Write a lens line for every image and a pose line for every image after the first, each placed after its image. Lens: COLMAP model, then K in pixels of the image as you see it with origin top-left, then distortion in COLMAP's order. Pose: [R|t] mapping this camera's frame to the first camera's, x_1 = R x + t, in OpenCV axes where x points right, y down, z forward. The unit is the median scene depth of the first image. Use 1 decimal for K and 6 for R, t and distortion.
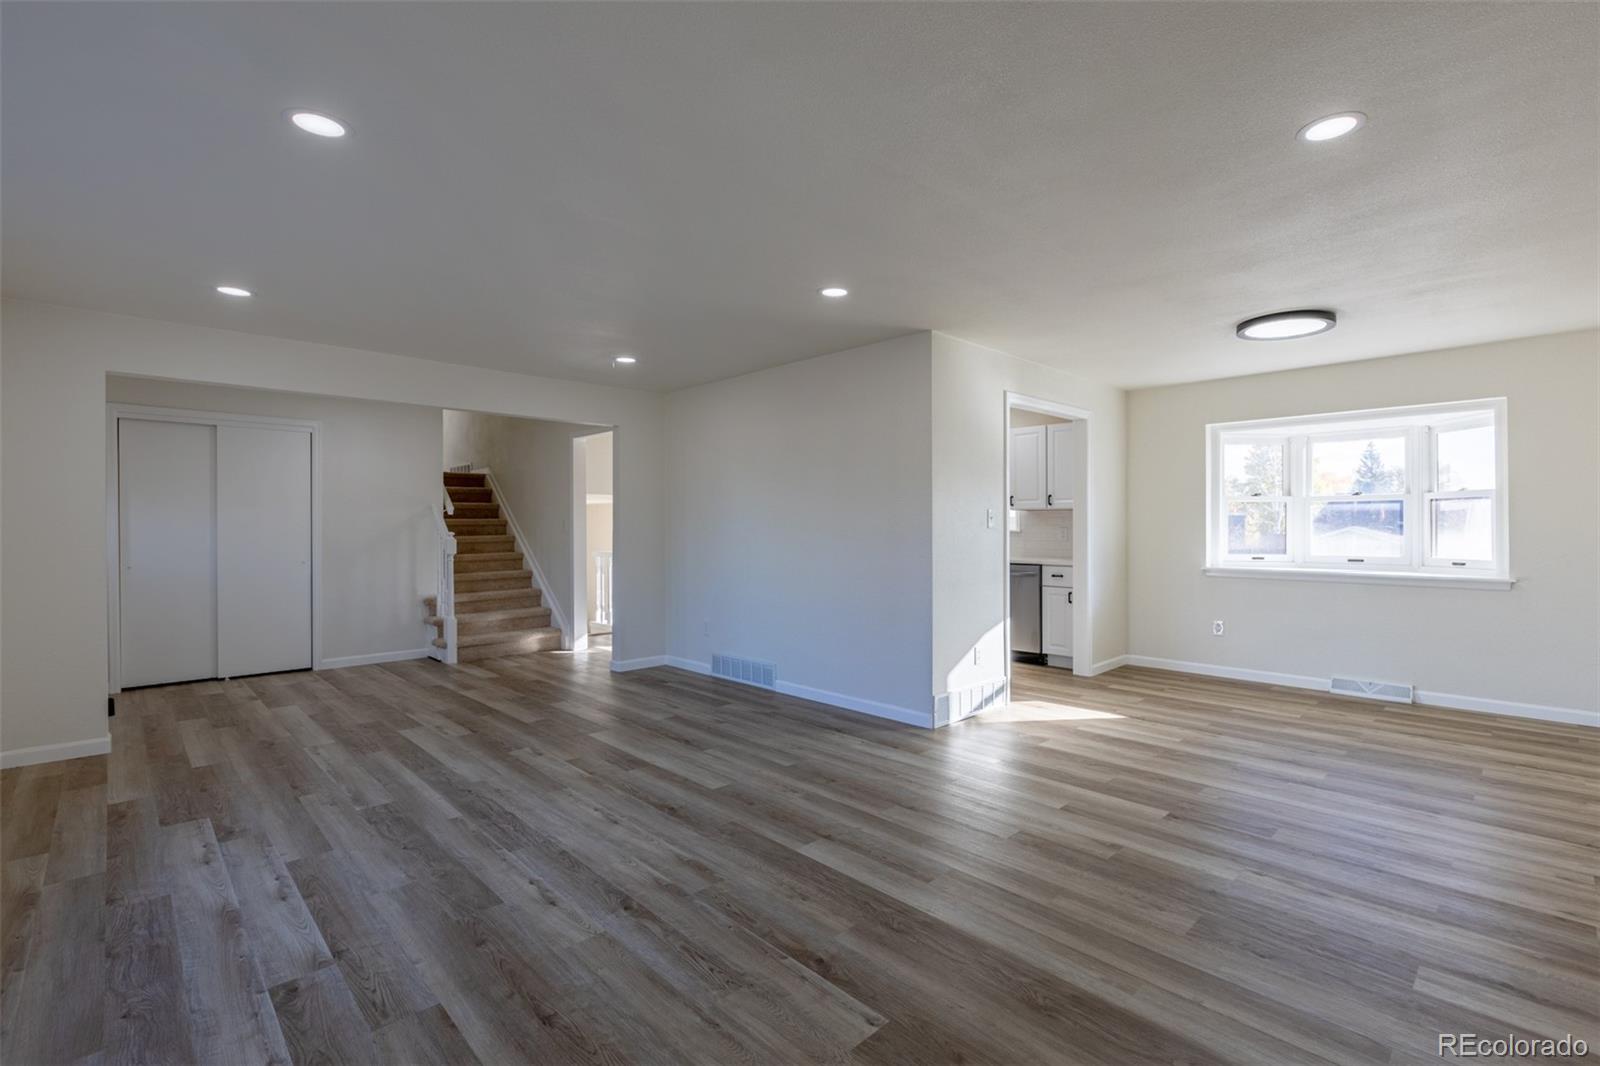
lens RADIAL K [[720.8, 0, 805.3], [0, 720.8, 527.8], [0, 0, 1]] dist [0.002712, -0.001827]
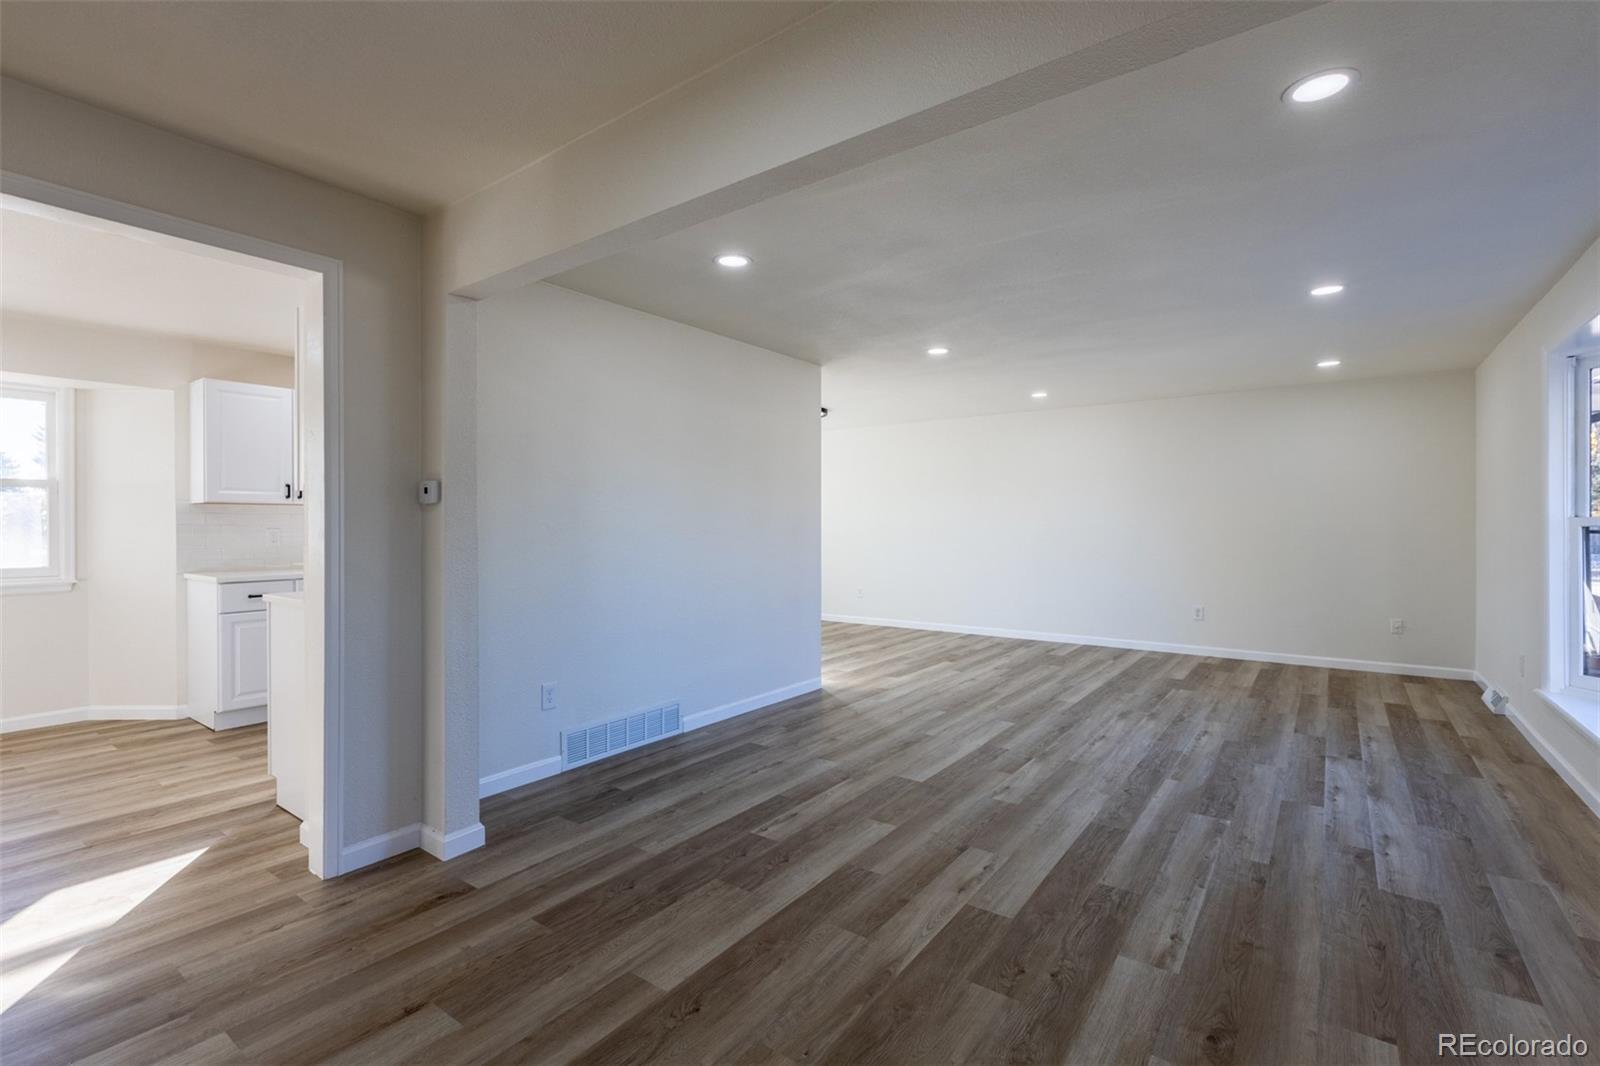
lens RADIAL K [[720.8, 0, 816.3], [0, 720.8, 533.2], [0, 0, 1]] dist [0.002712, -0.001827]
pose [[-0.183508, -0.010562, 0.982961, -1.515669], [0.004085, 0.999925, 0.011507, -0.003828], [-0.983010, 0.006127, -0.183452, 1.782729]]
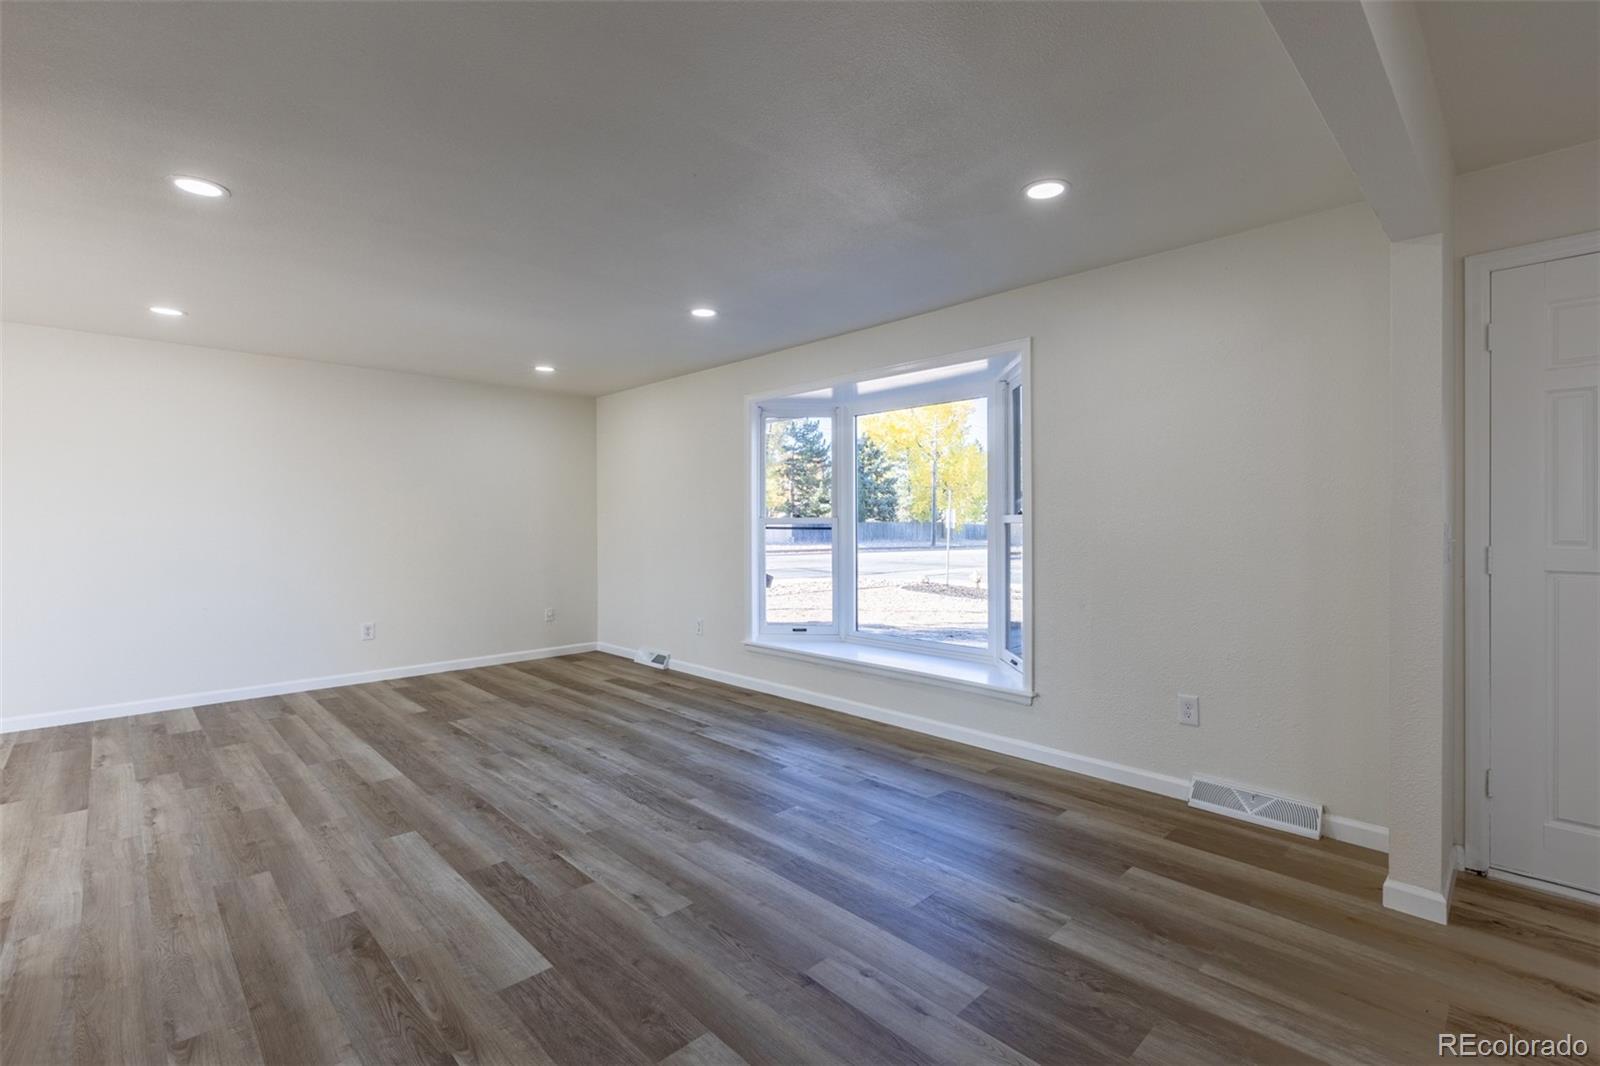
lens RADIAL K [[720.8, 0, 815.6], [0, 720.8, 525.9], [0, 0, 1]] dist [0.002712, -0.001827]
pose [[-0.999814, 0.006106, -0.018302, -0.656421], [0.005989, 0.999961, 0.006442, -0.001148], [0.018341, 0.006331, -0.999812, 2.072402]]
